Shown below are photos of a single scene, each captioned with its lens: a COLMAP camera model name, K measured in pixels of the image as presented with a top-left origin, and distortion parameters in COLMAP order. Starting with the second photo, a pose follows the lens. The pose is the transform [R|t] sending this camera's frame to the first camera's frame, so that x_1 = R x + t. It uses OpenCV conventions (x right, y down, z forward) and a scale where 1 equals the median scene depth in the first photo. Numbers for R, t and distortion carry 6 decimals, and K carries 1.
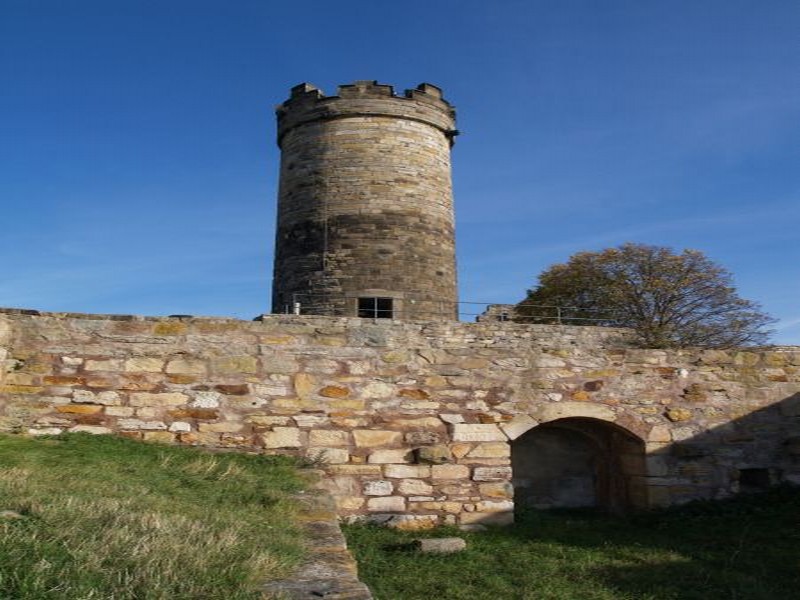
lens RADIAL K [[799.2, 0, 400.0], [0, 799.2, 300.0], [0, 0, 1]] dist [-0.069891, -0.021391]
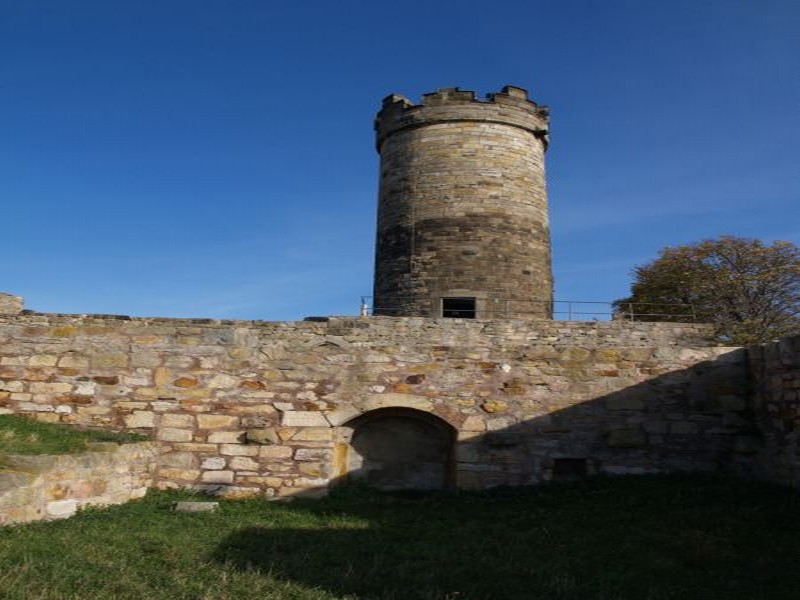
lens RADIAL K [[799.2, 0, 400.0], [0, 799.2, 300.0], [0, 0, 1]] dist [-0.069891, -0.021391]
pose [[0.974747, -0.019996, -0.222415, 0.123809], [0.020263, 0.999794, -0.001080, -0.000434], [0.222391, -0.003454, 0.974952, -0.023662]]
